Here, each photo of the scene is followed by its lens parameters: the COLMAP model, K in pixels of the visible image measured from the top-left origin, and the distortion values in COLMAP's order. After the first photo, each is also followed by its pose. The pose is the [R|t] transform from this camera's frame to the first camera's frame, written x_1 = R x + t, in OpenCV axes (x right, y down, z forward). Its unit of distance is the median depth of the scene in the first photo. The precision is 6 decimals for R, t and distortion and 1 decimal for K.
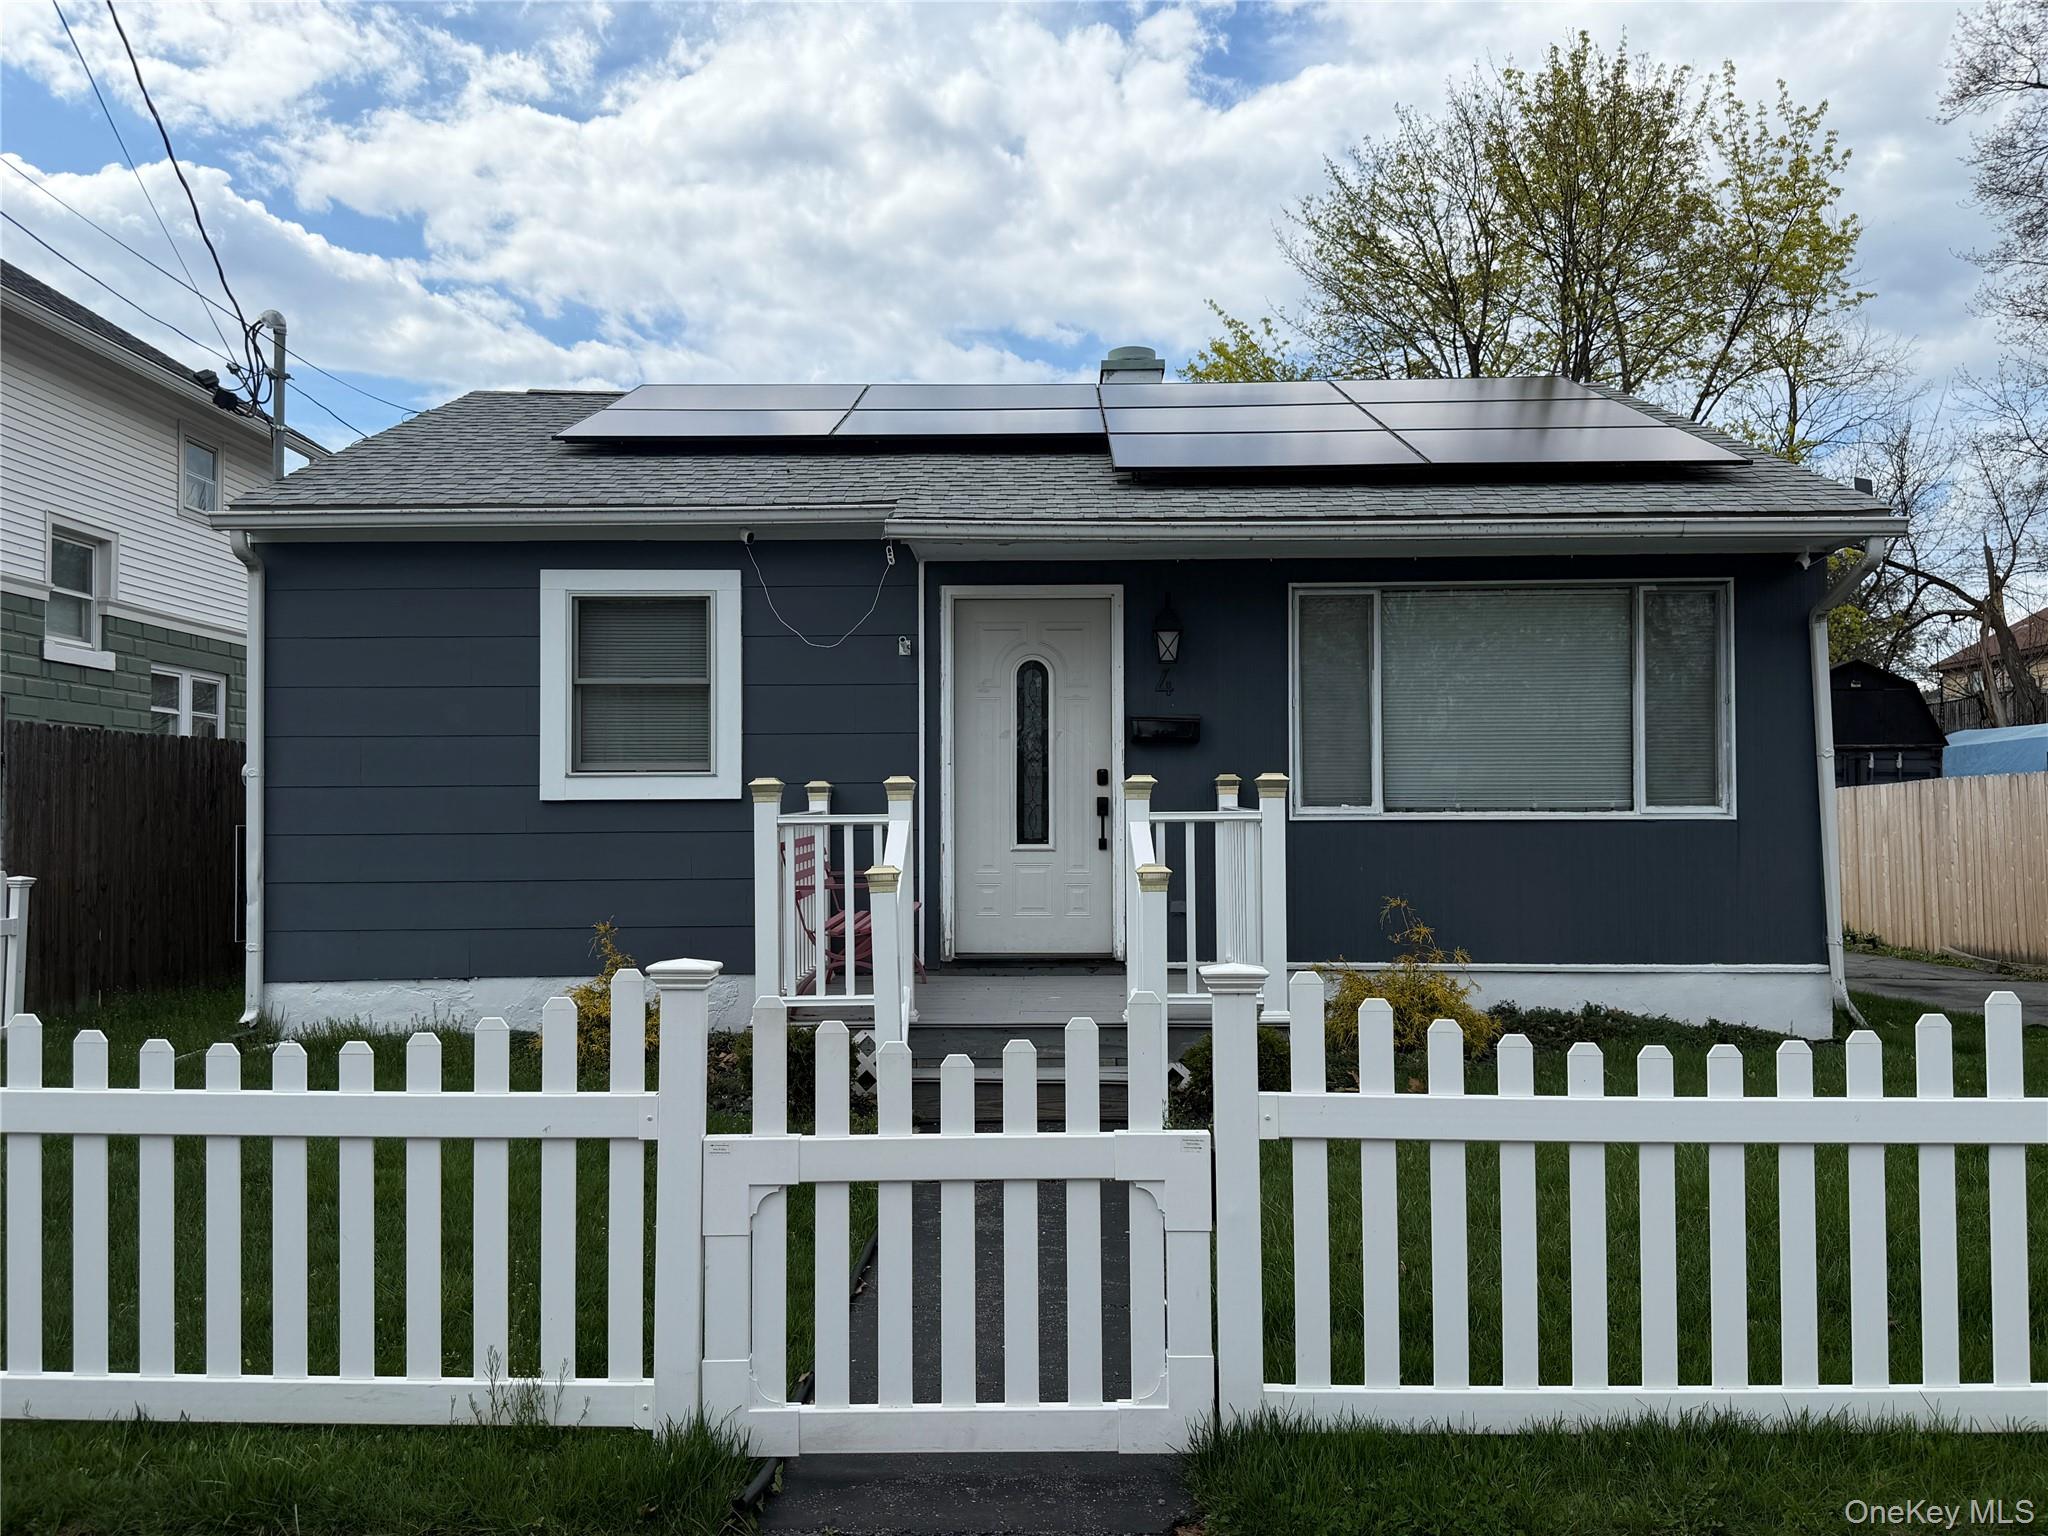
lens RADIAL K [[1608.7, 0, 1015.1], [0, 1608.7, 773.6], [0, 0, 1]] dist [0.041797, -0.024691]
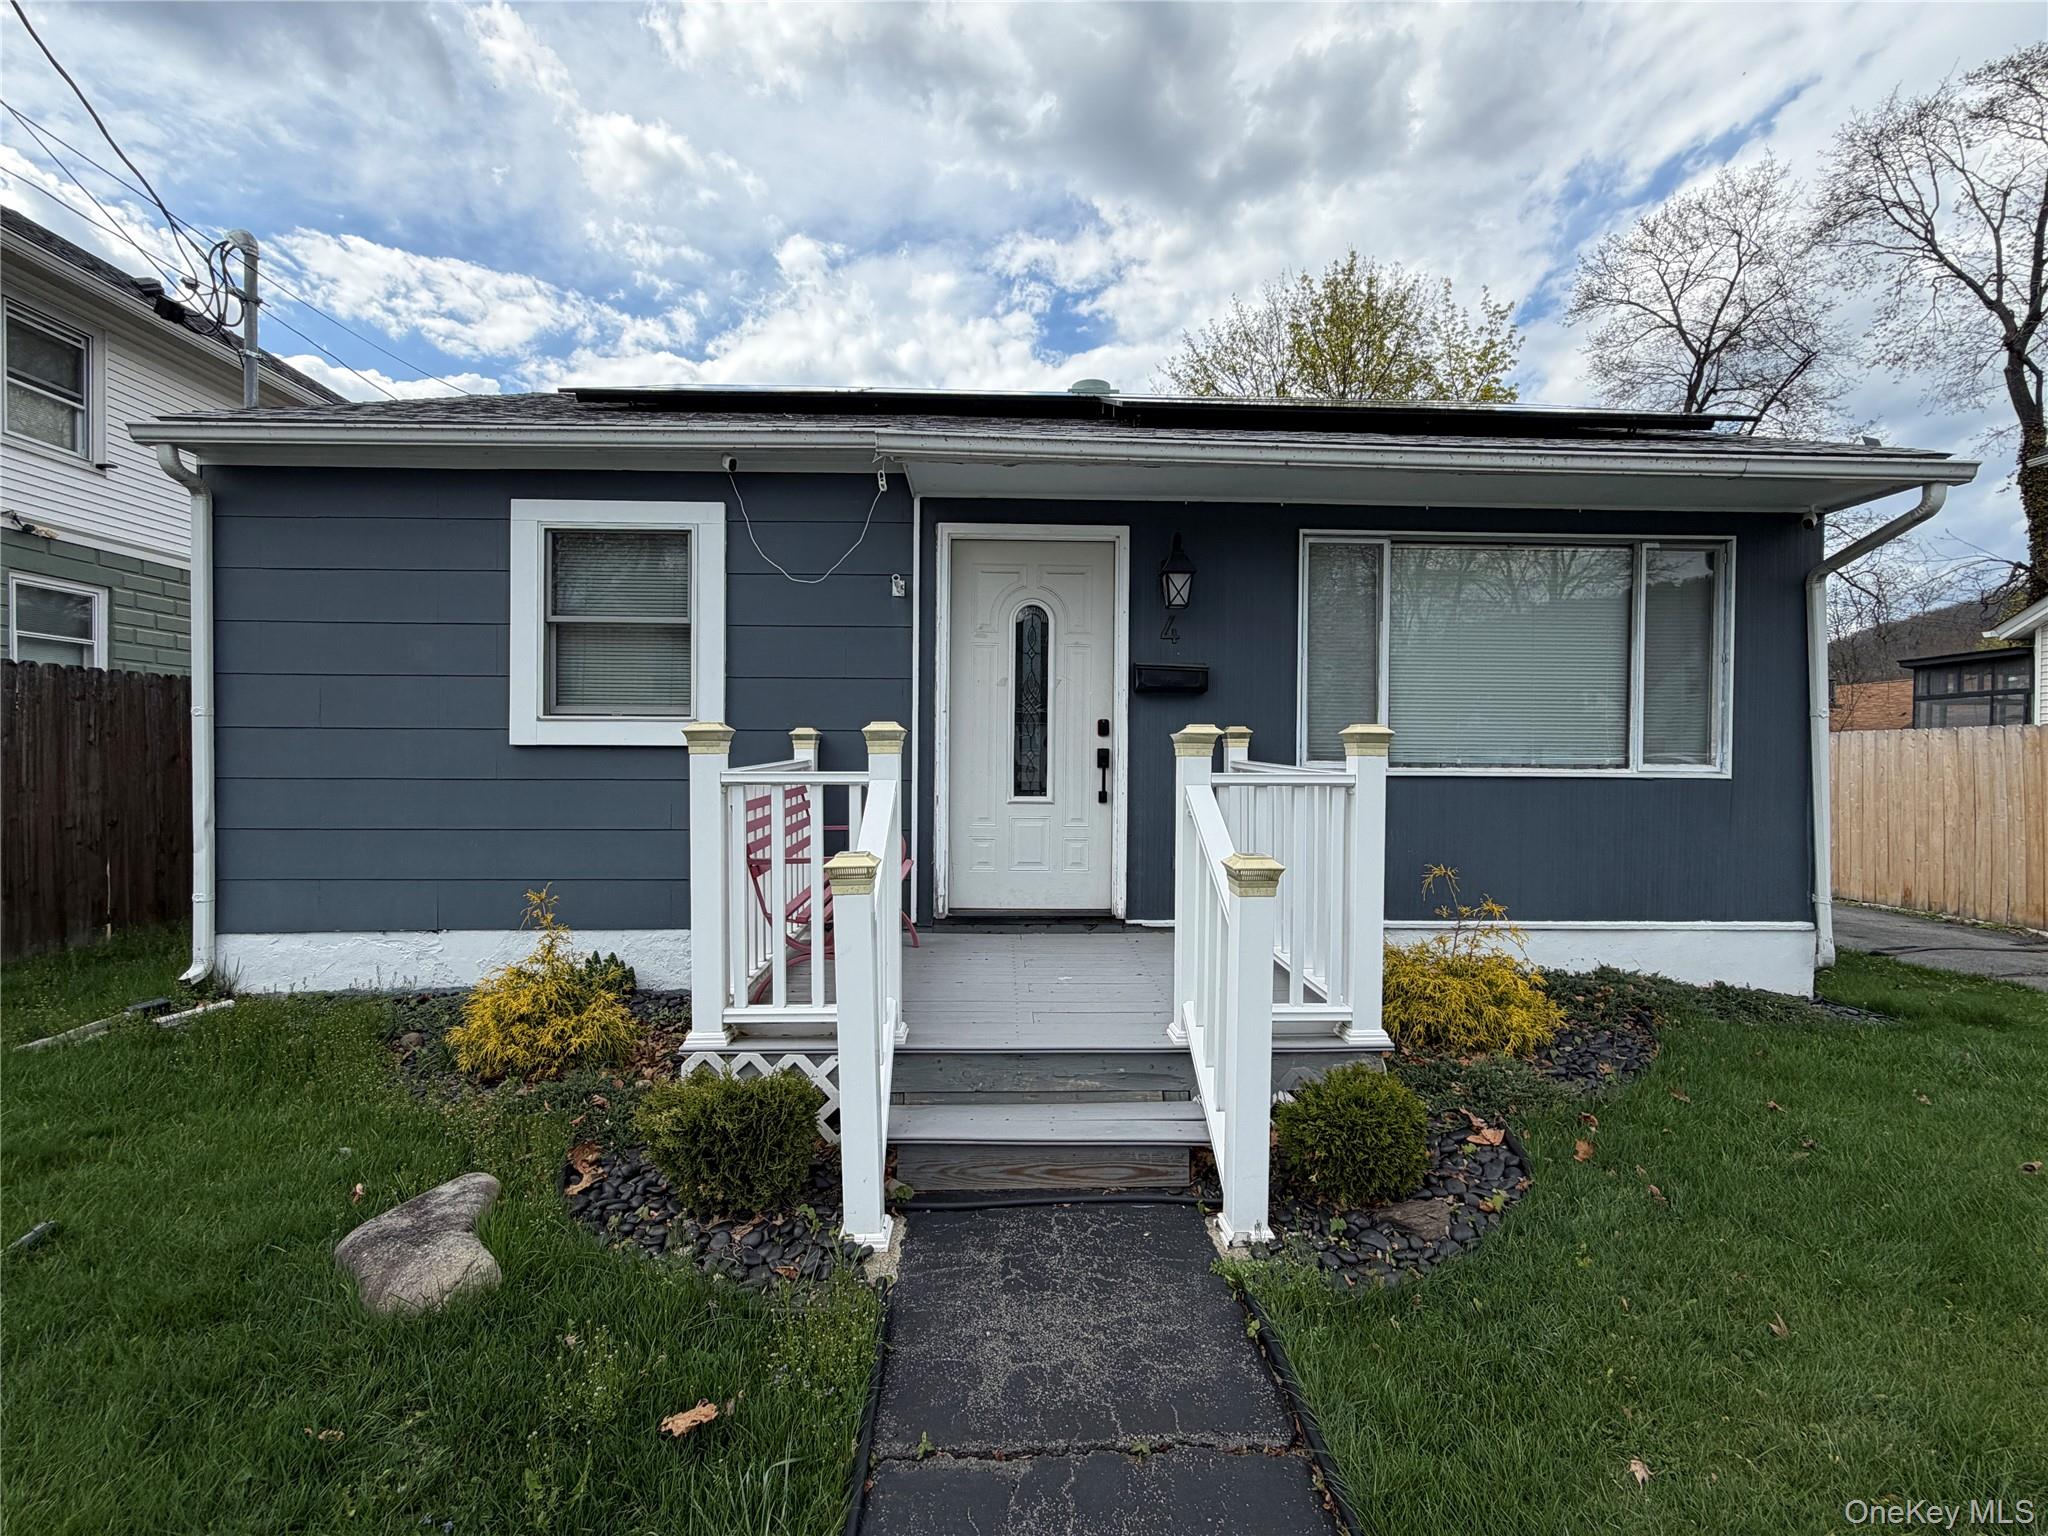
lens RADIAL K [[920.0, 0, 1020.1], [0, 920.0, 771.5], [0, 0, 1]] dist [-0.011835, 0.003916]
pose [[0.998568, 0.010932, 0.052377, -0.024429], [-0.013260, 0.998930, 0.044313, 0.004629], [-0.051837, -0.044944, 0.997644, 0.451702]]
